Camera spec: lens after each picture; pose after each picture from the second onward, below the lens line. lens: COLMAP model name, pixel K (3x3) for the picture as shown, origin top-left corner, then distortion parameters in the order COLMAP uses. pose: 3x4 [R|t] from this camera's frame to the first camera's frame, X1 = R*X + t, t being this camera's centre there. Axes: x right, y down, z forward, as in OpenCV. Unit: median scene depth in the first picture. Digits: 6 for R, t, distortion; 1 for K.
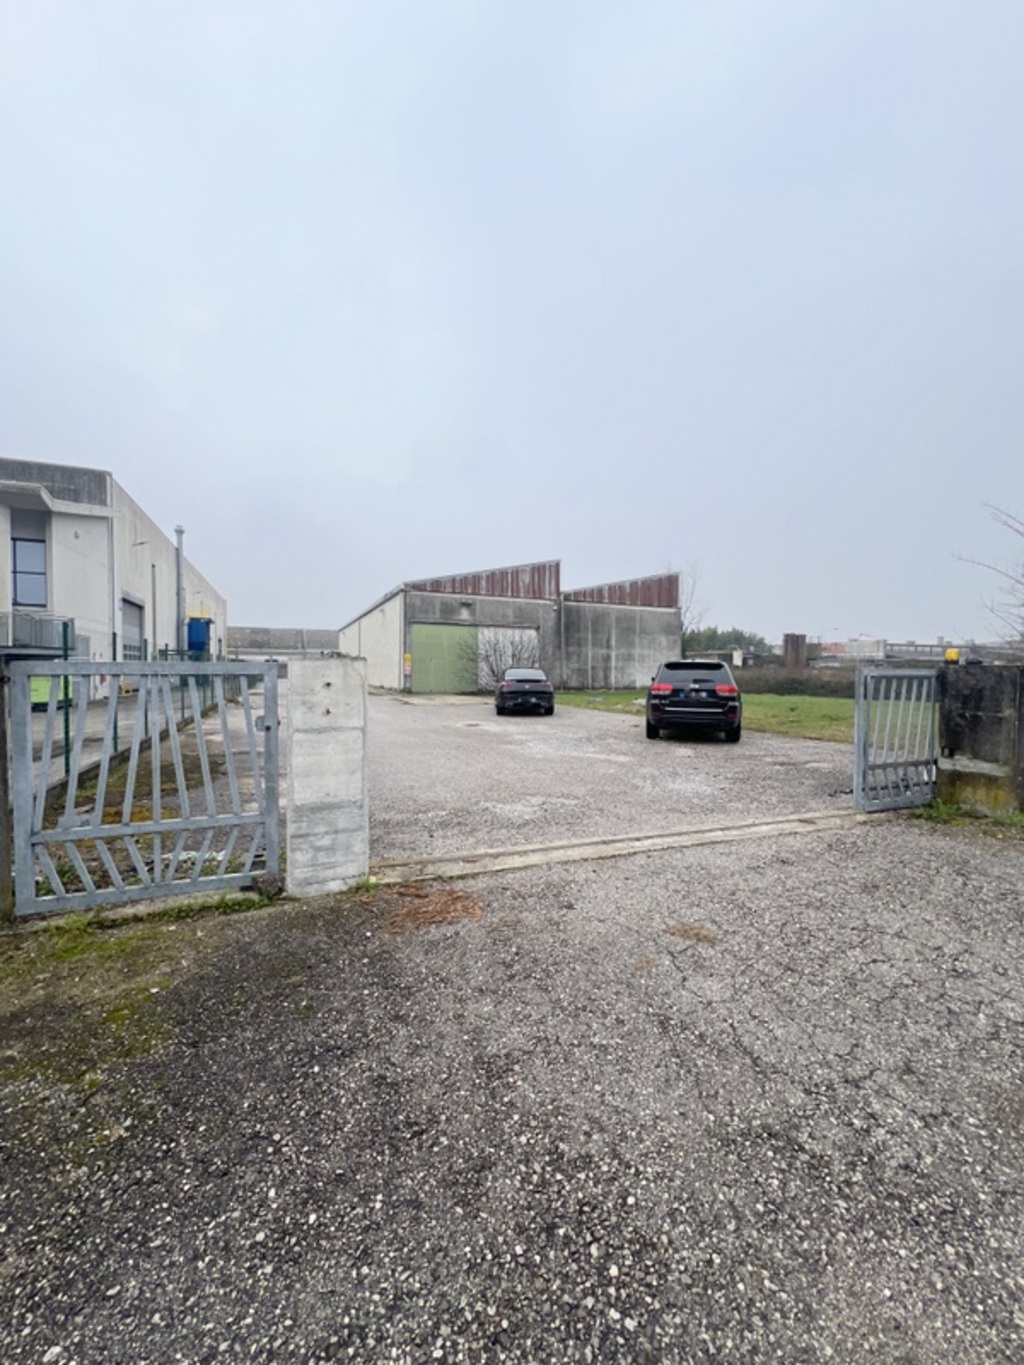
lens RADIAL K [[543.8, 0, 513.3], [0, 543.8, 684.3], [0, 0, 1]] dist [0.000170, -0.000269]
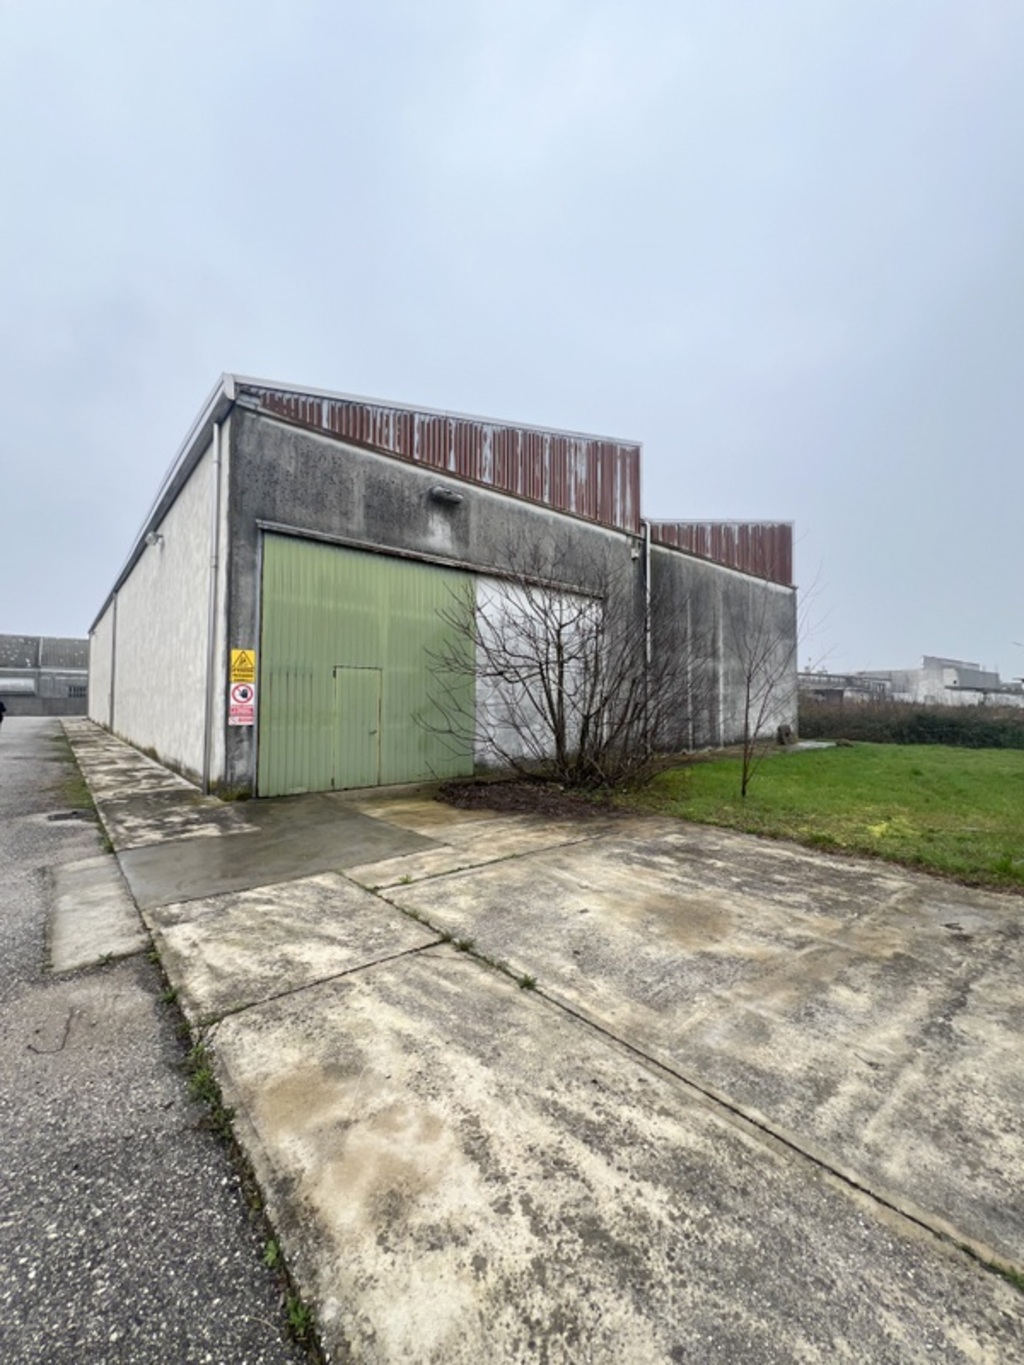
lens RADIAL K [[543.8, 0, 513.3], [0, 543.8, 684.3], [0, 0, 1]] dist [0.000170, -0.000269]
pose [[0.954493, 0.006825, 0.298155, -0.128409], [0.009108, 0.998605, -0.052014, -0.020648], [-0.298094, 0.052363, 0.953099, 0.618183]]
